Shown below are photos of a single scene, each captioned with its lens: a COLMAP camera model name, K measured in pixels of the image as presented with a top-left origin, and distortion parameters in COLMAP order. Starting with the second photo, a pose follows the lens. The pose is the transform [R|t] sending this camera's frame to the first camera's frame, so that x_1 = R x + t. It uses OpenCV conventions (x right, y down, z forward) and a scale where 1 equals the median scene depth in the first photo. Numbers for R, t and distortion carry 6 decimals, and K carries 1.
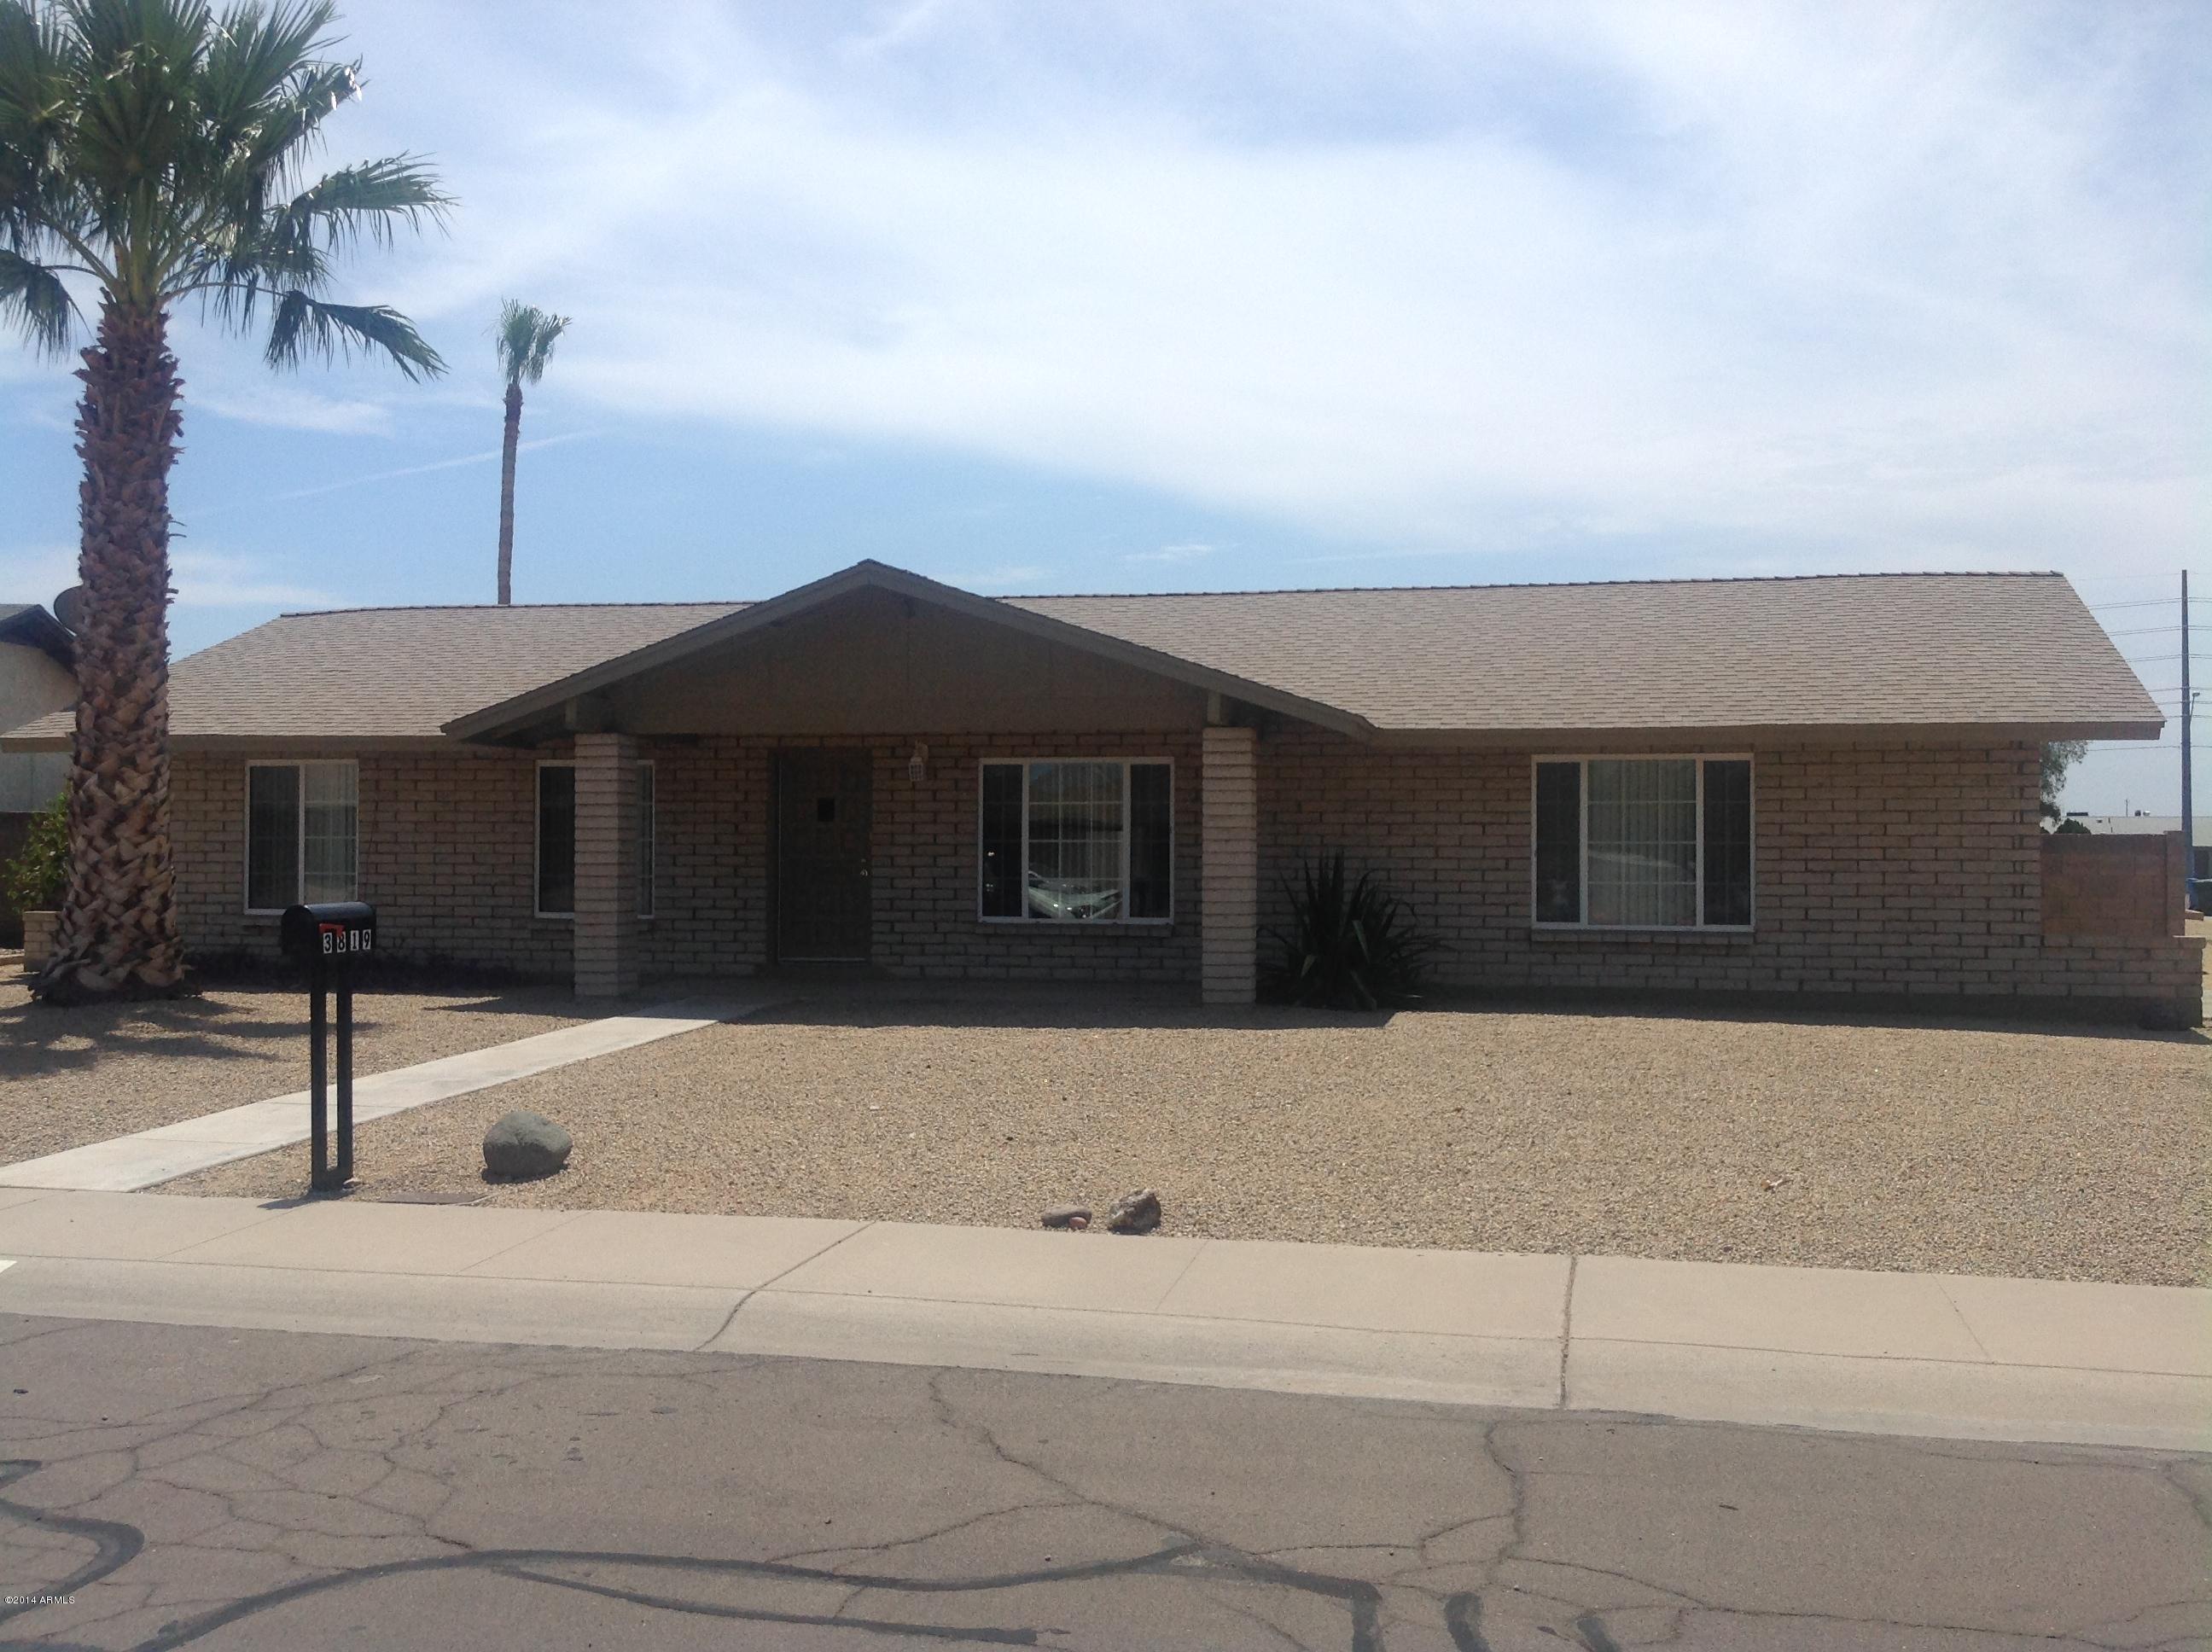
lens RADIAL K [[2098.6, 0, 1094.4], [0, 2098.6, 830.2], [0, 0, 1]] dist [0.106048, -0.185376]
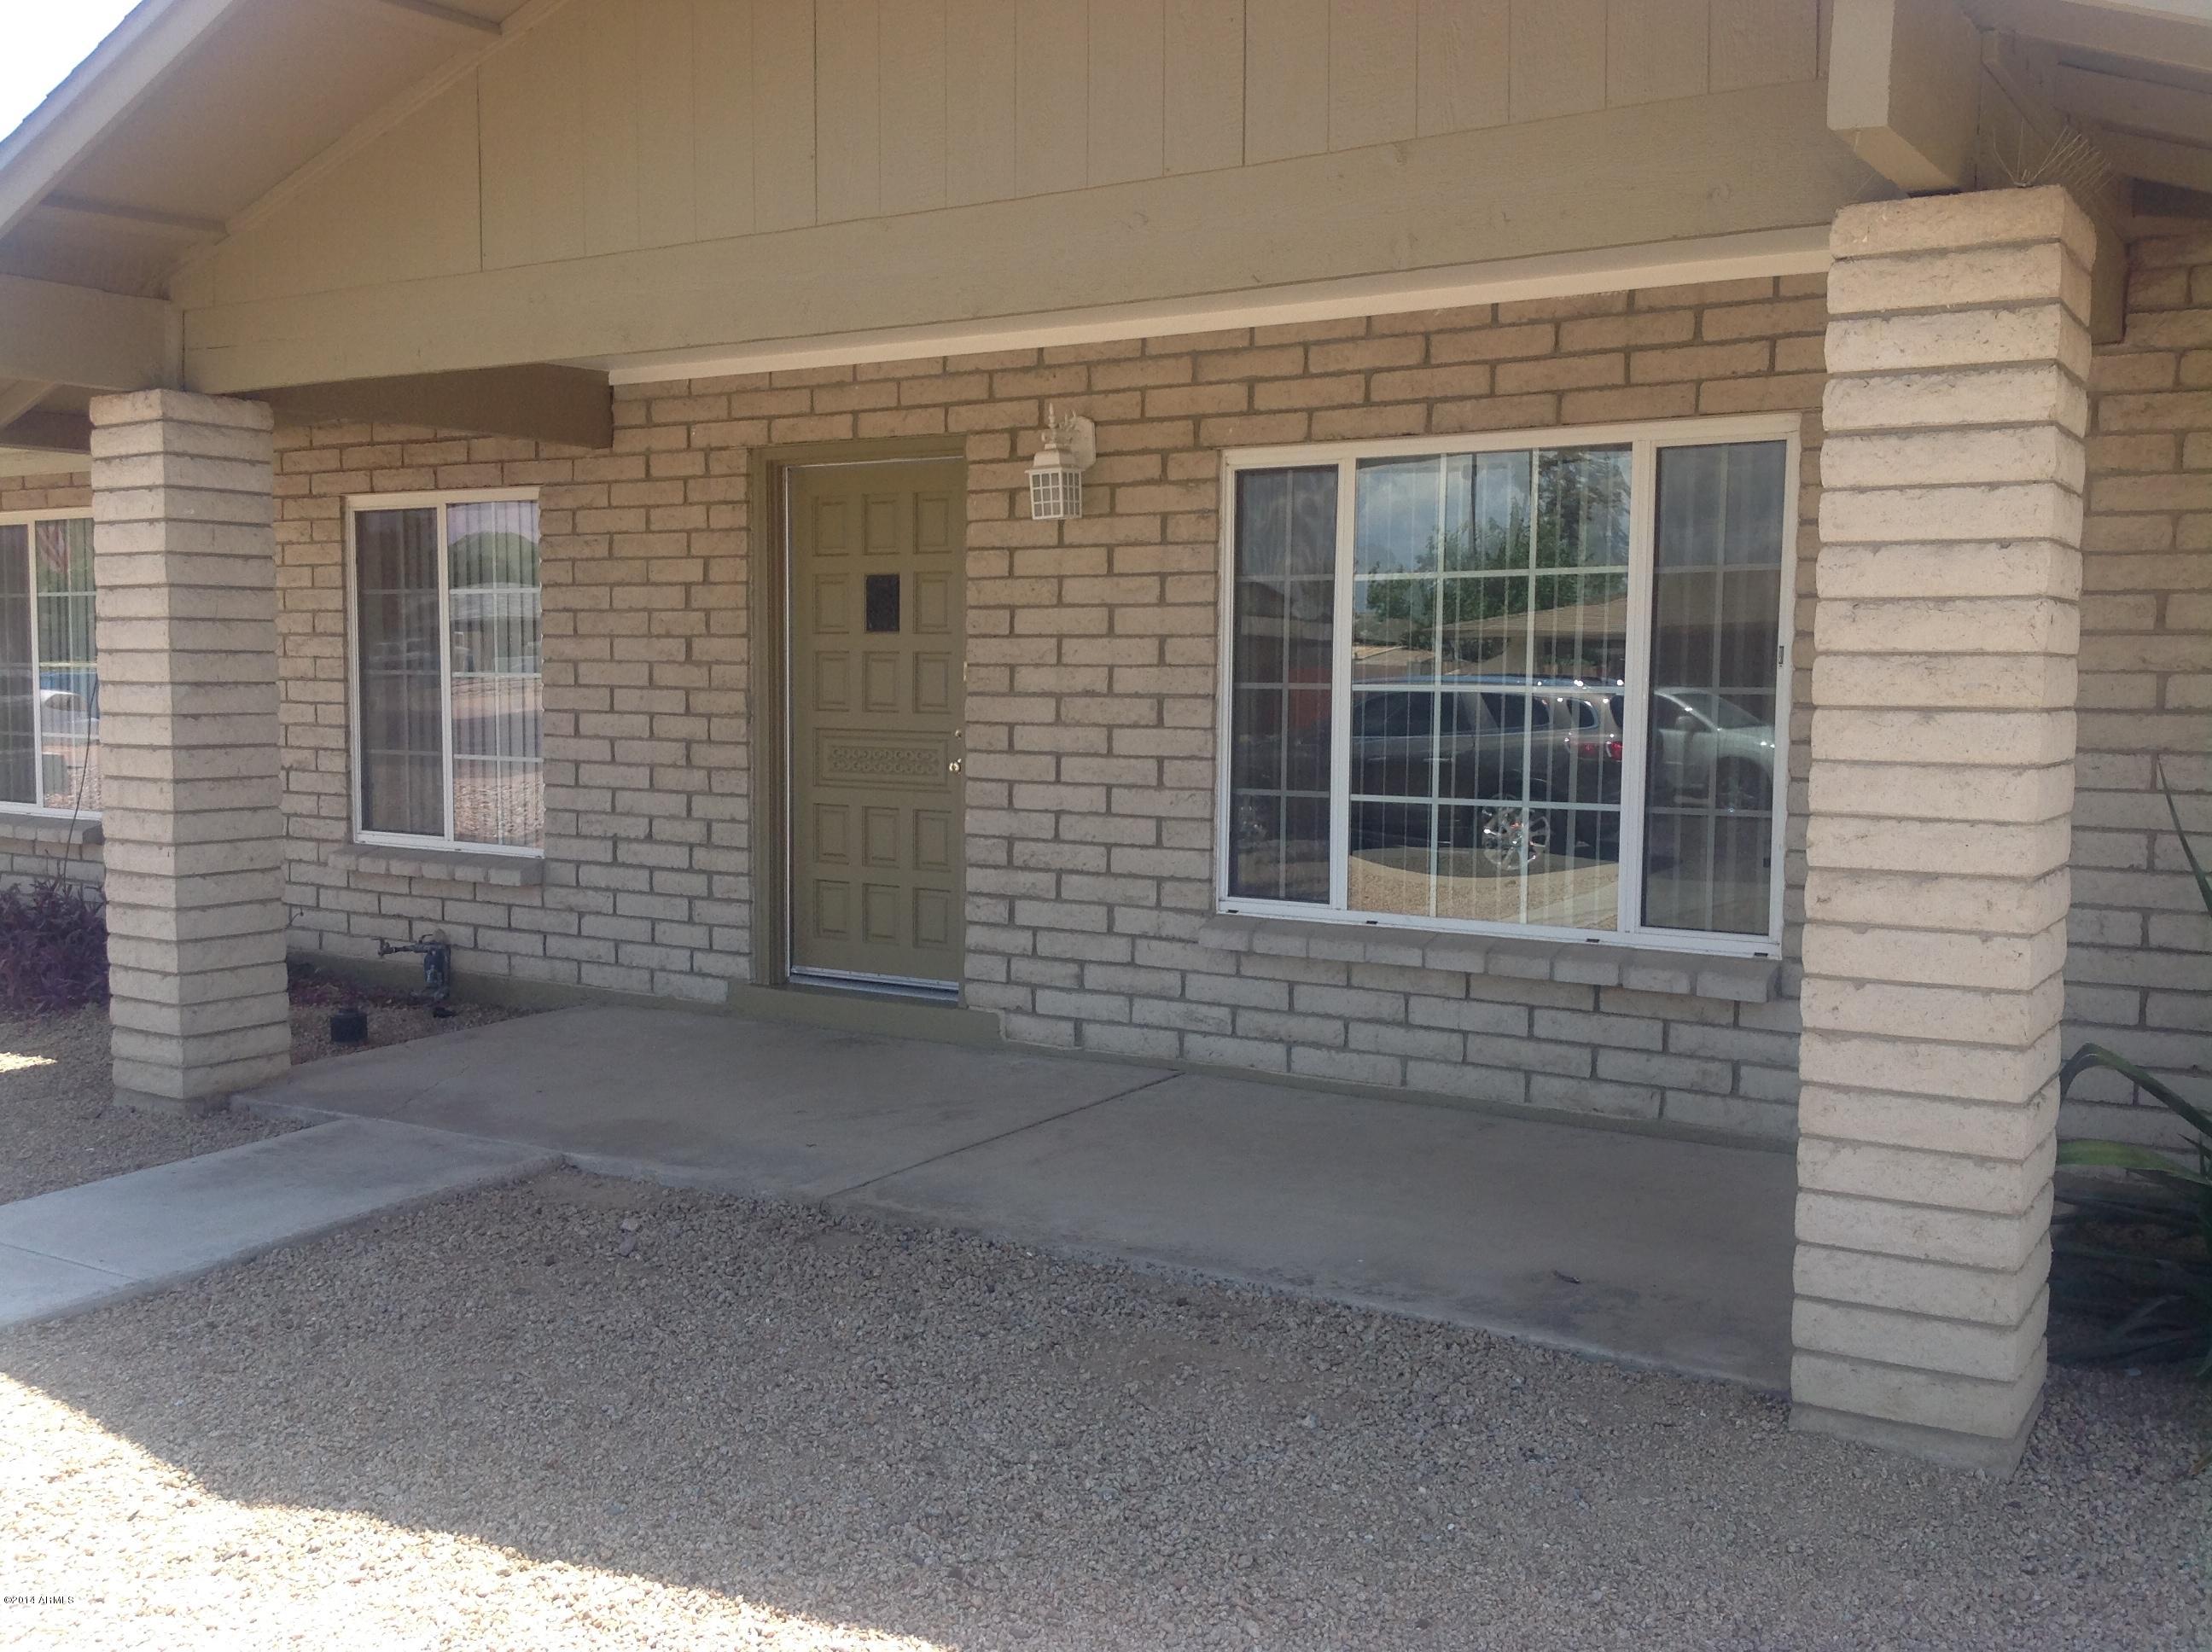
lens RADIAL K [[2098.6, 0, 1094.4], [0, 2098.6, 830.2], [0, 0, 1]] dist [0.106048, -0.185376]
pose [[0.932458, 0.030975, -0.359948, 0.056186], [0.001522, 0.995972, 0.089652, -0.002646], [0.361276, -0.084145, 0.928655, 0.680647]]
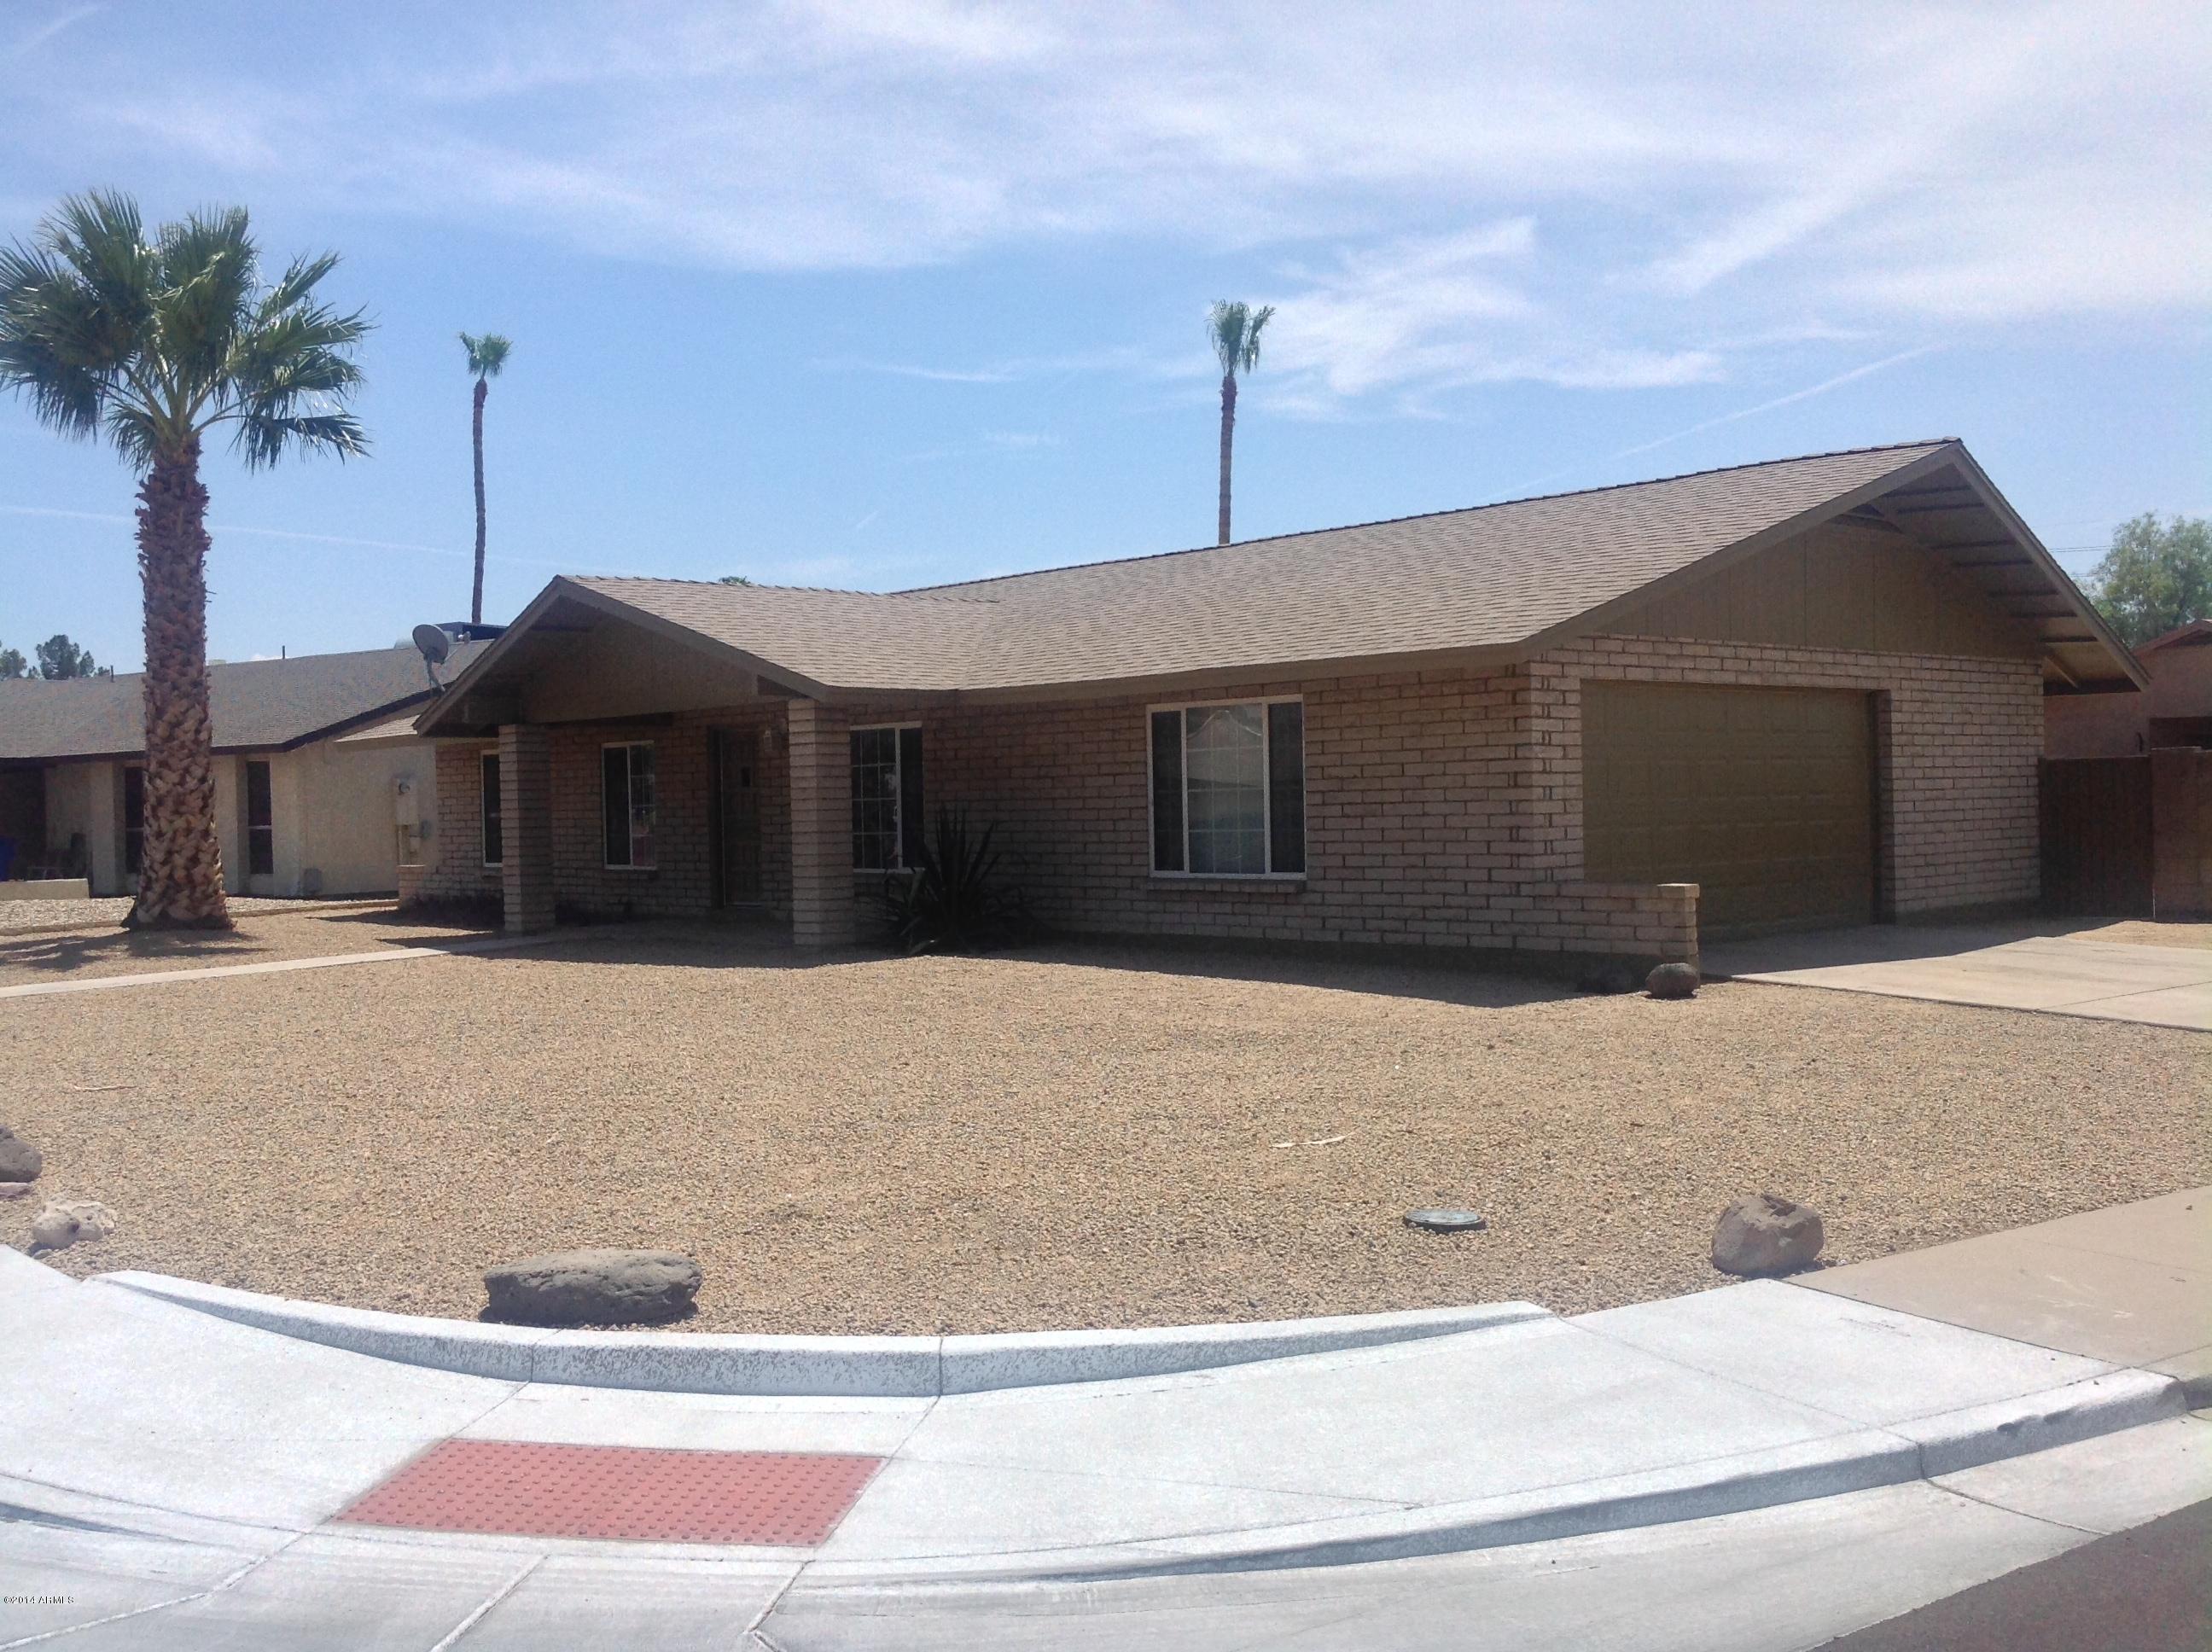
lens RADIAL K [[2098.6, 0, 1094.4], [0, 2098.6, 830.2], [0, 0, 1]] dist [0.106048, -0.185376]
pose [[0.817523, -0.014783, -0.575706, 0.750241], [0.031019, 0.999350, 0.018387, 0.004730], [0.575060, -0.032889, 0.817450, 0.156989]]
